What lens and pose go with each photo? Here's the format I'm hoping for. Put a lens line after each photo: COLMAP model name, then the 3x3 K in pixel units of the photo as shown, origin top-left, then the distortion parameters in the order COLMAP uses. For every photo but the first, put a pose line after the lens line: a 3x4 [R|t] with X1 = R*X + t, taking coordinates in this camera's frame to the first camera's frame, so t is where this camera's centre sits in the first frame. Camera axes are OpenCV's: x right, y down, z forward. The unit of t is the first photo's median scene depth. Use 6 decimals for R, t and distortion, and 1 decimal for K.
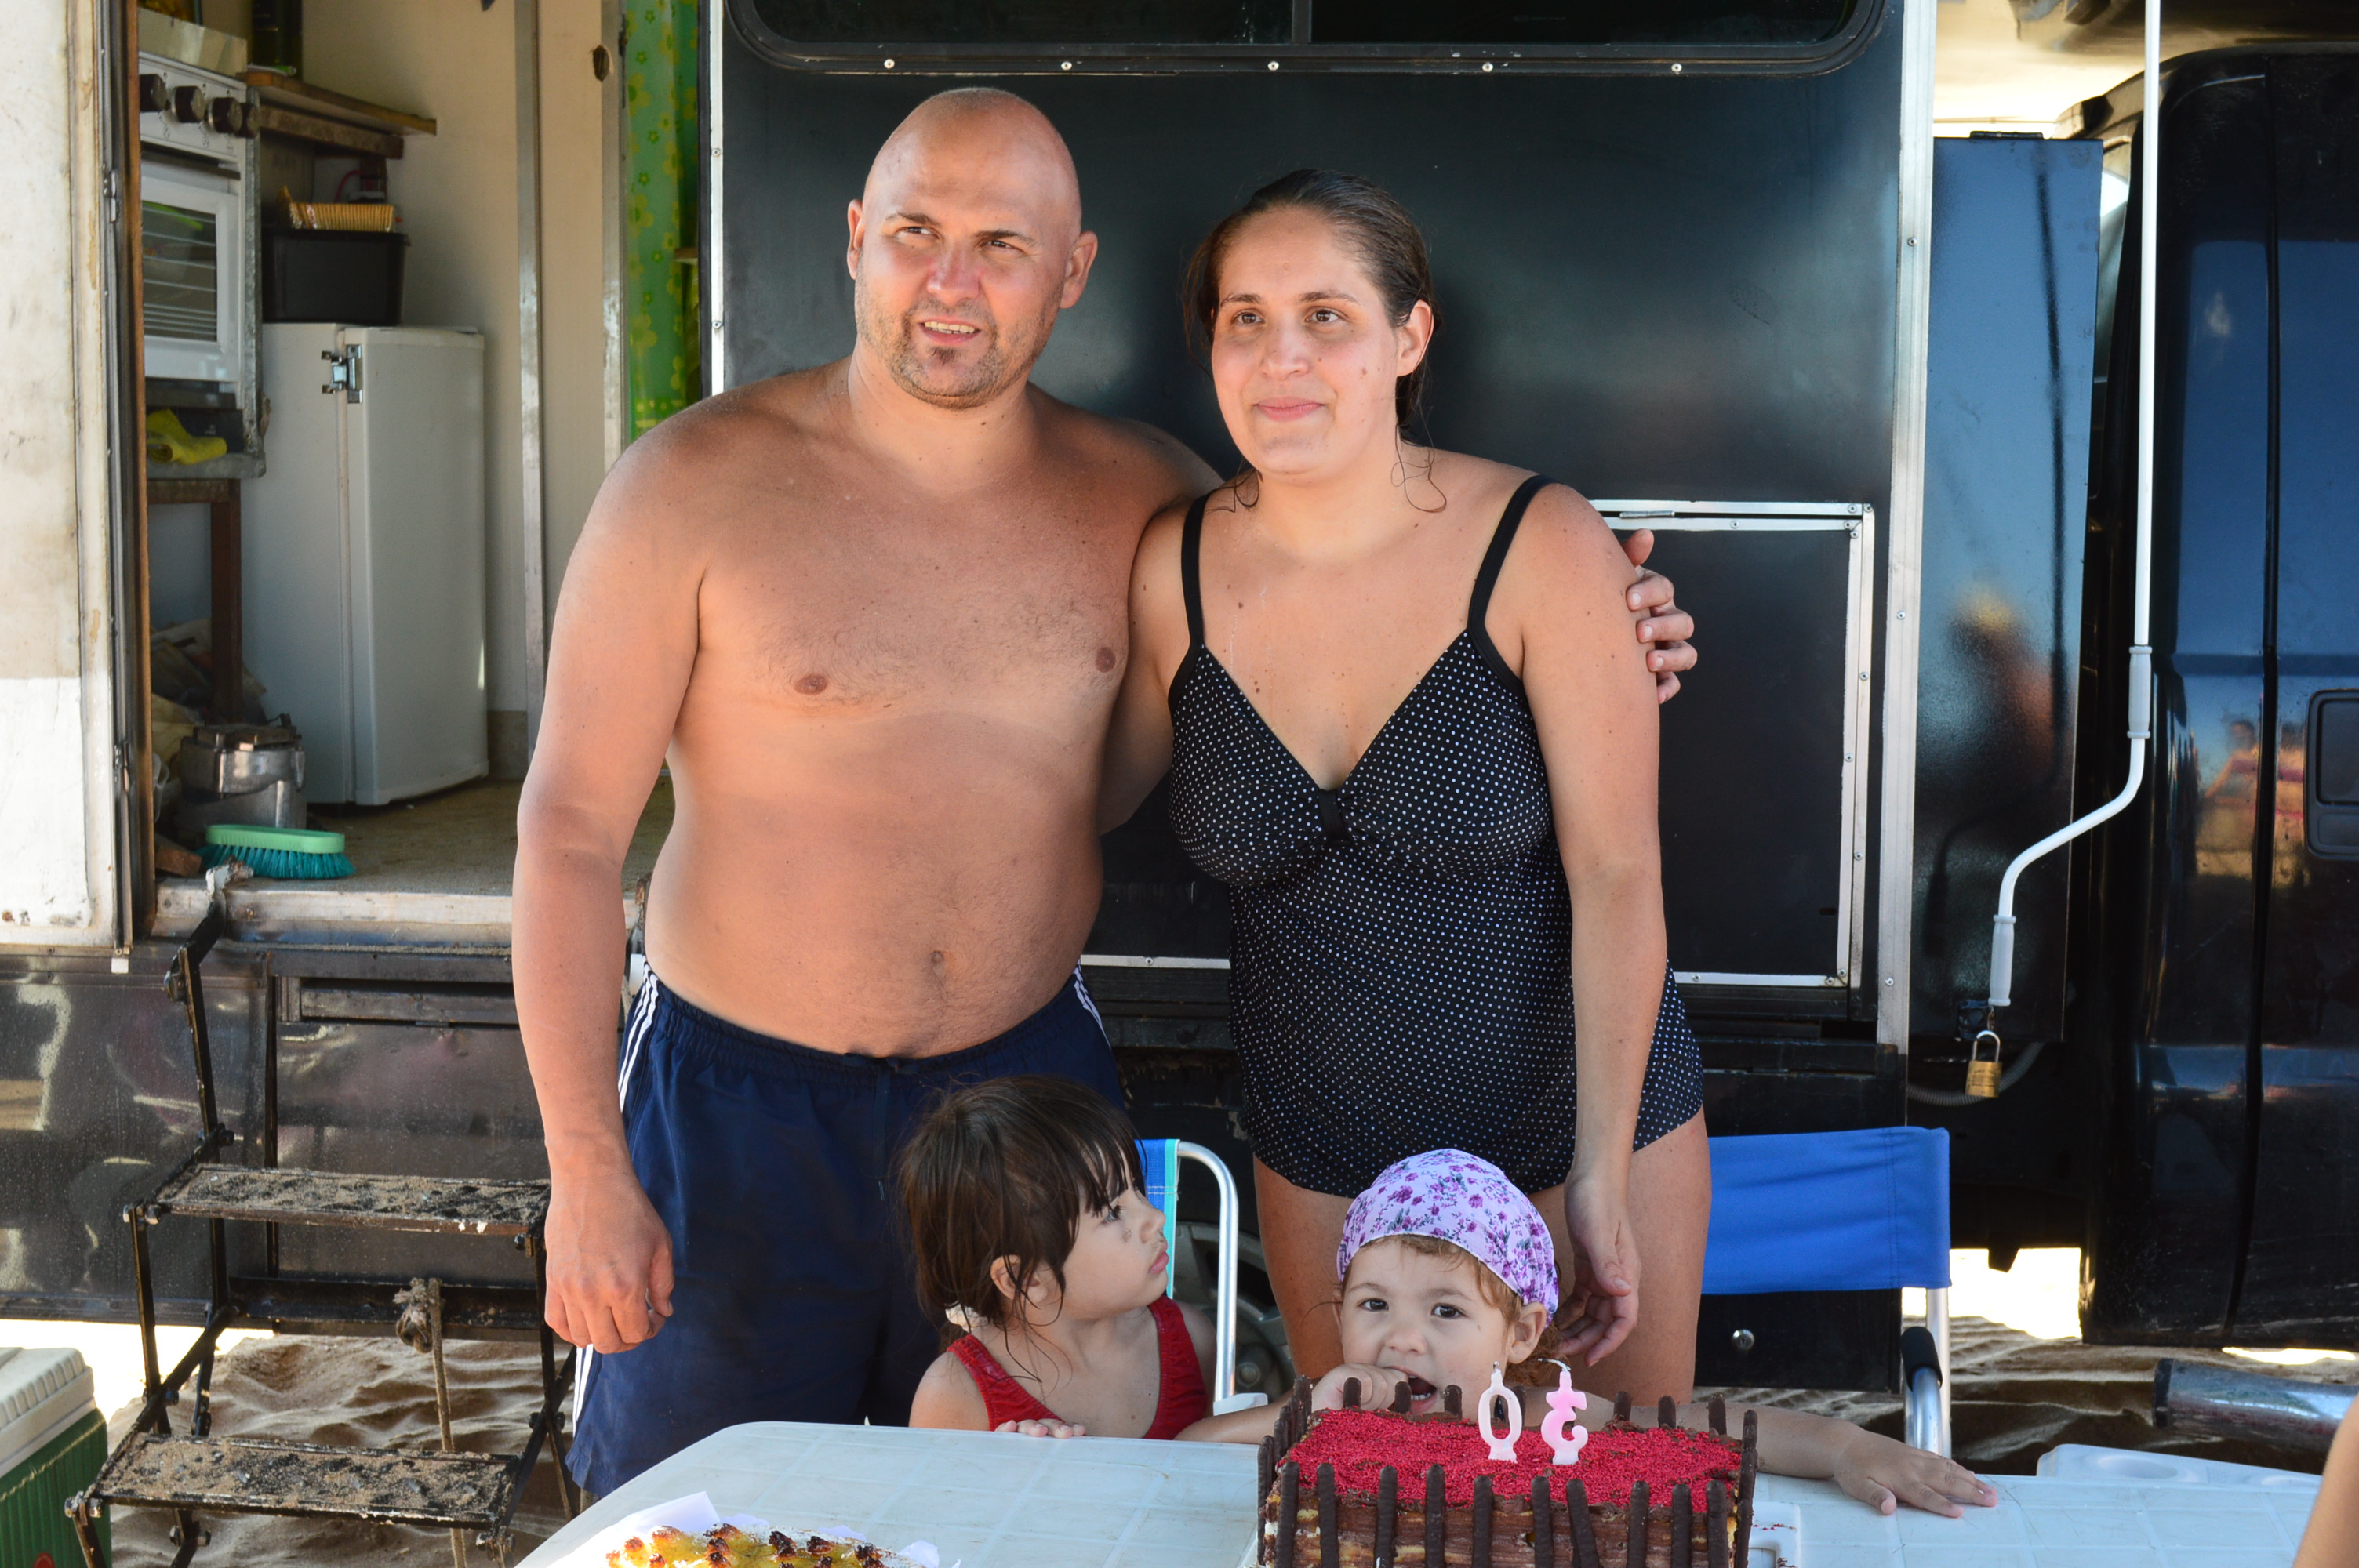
lens RADIAL K [[3243.1, 0, 1179.5], [0, 3243.1, 784.0], [0, 0, 1]] dist [-0.033387, -0.007979]
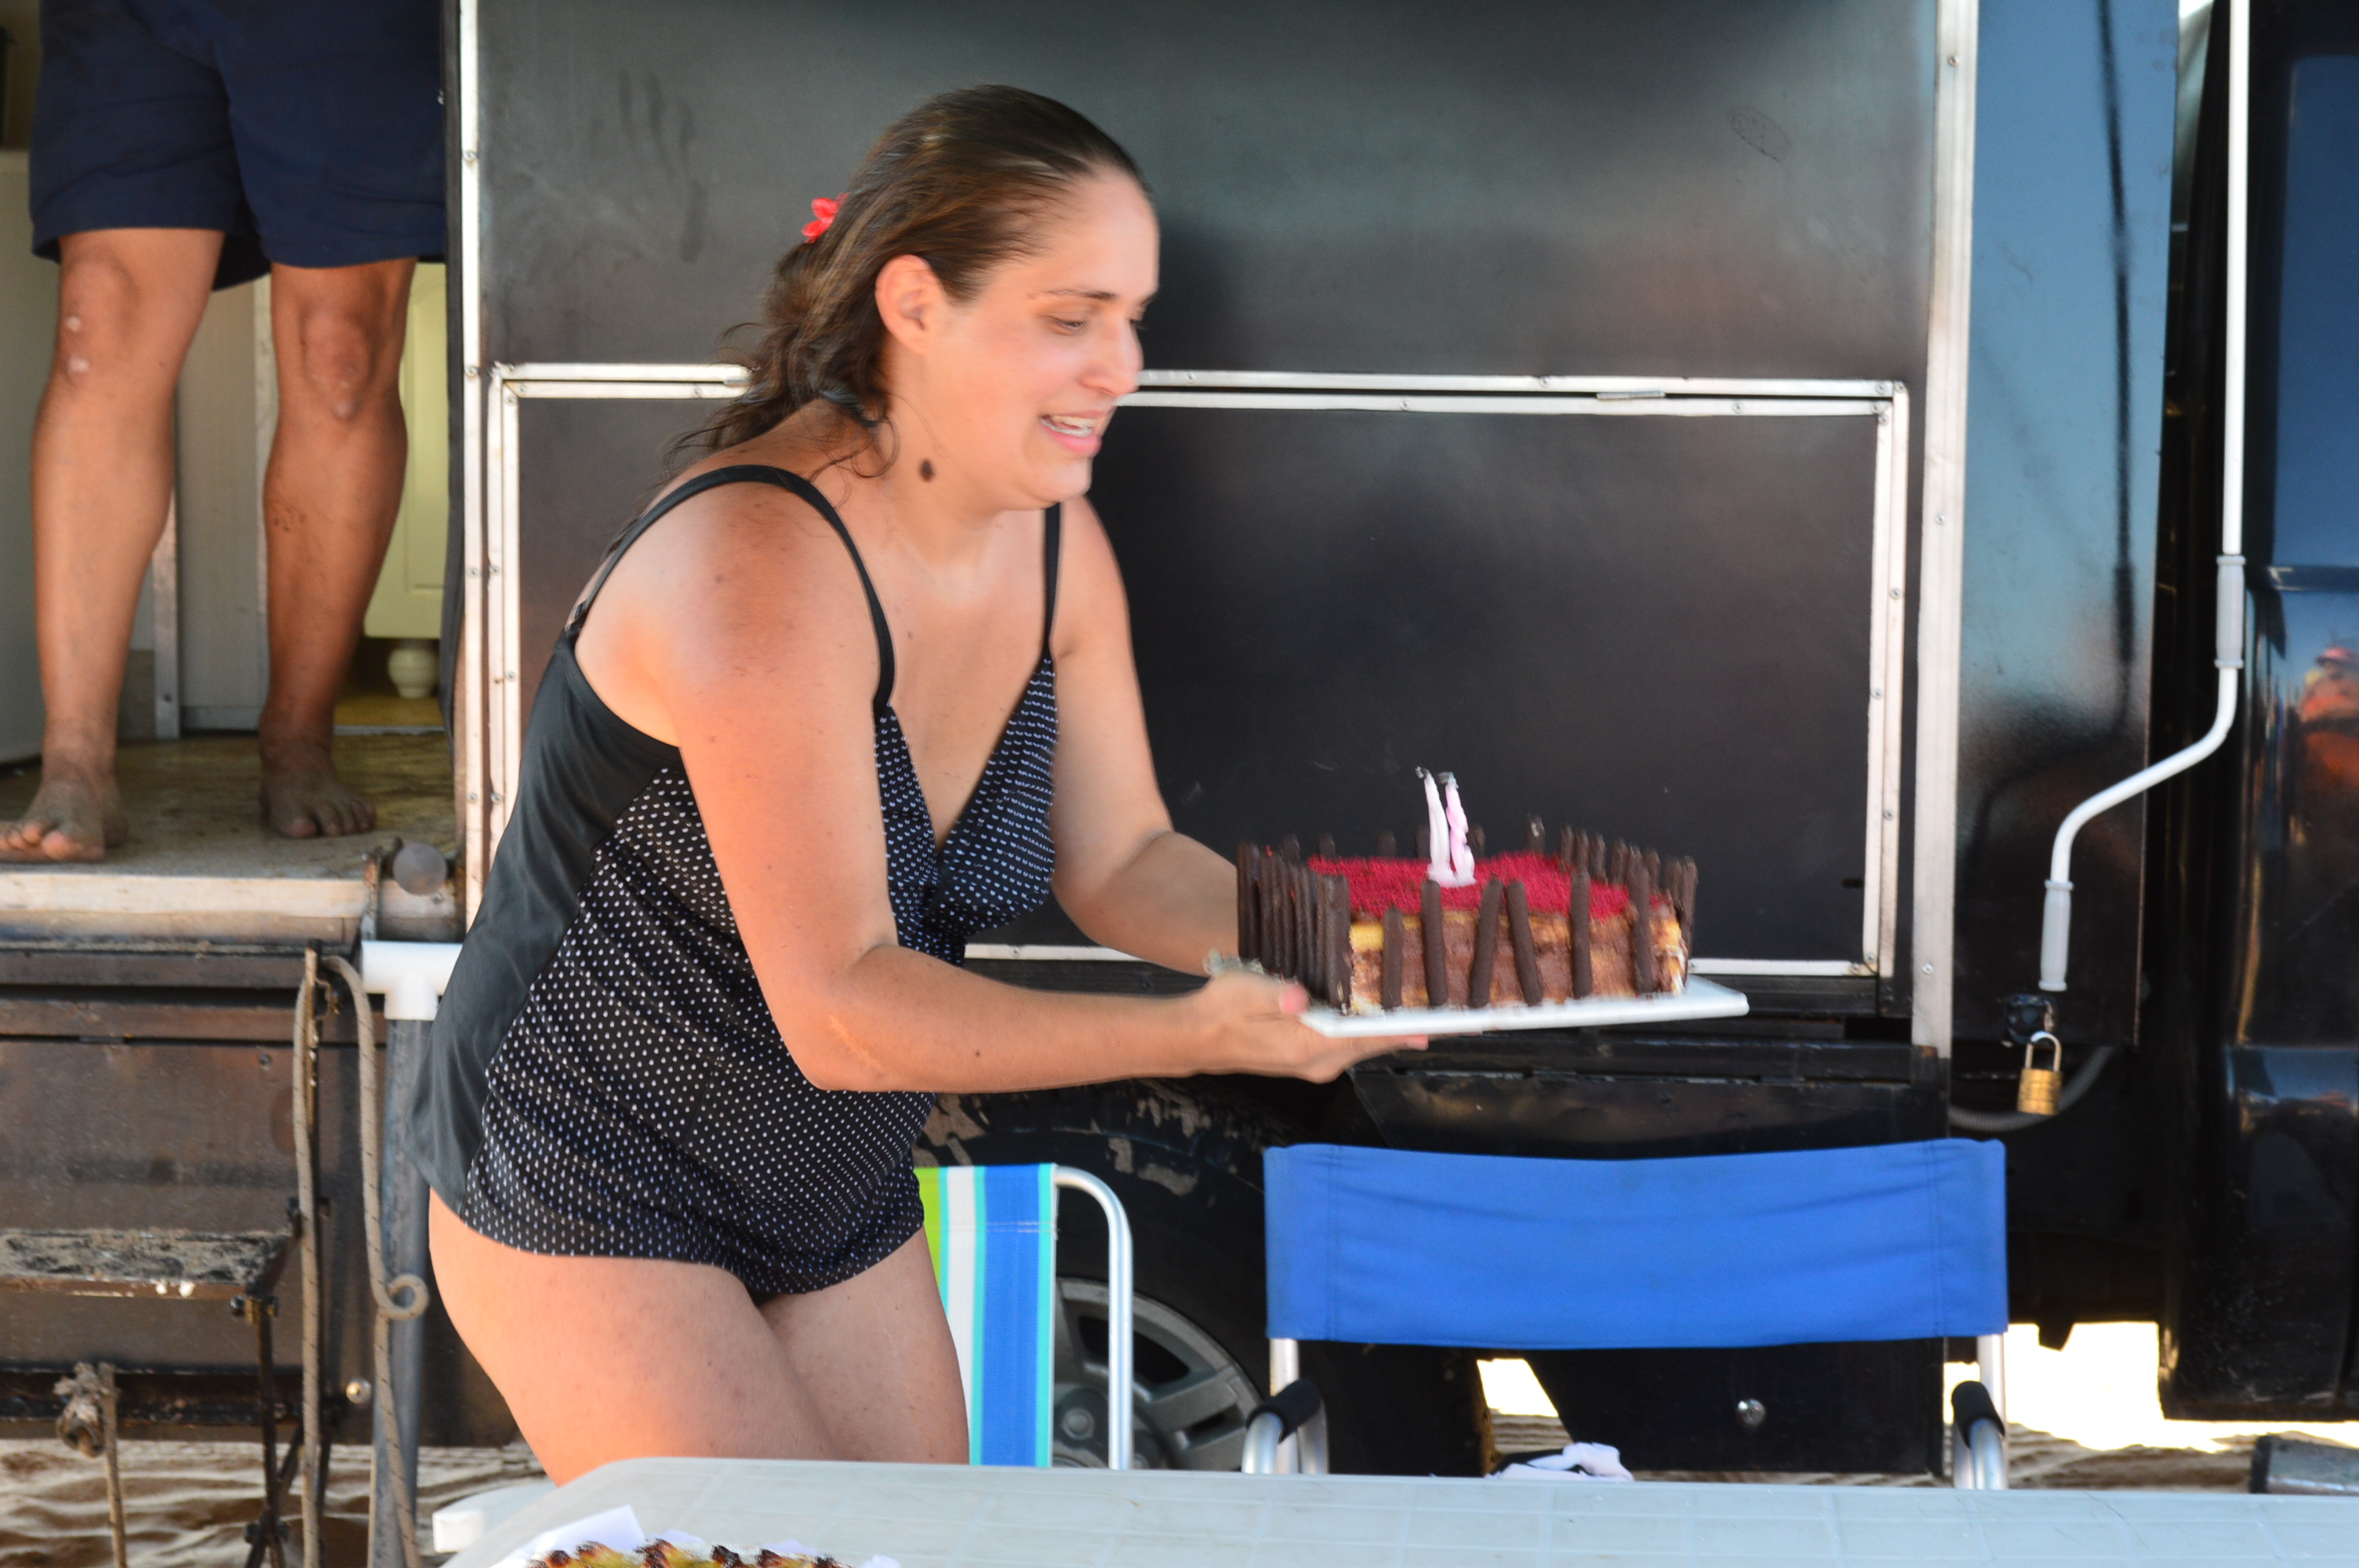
lens RADIAL K [[4581.1, 0, 1179.5], [0, 4581.1, 784.0], [0, 0, 1]] dist [-0.024086, 0.196286]
pose [[0.997891, -0.004902, 0.064723, -0.042170], [0.004768, 0.999986, 0.002229, 0.010900], [-0.064733, -0.001916, 0.997901, -0.135058]]
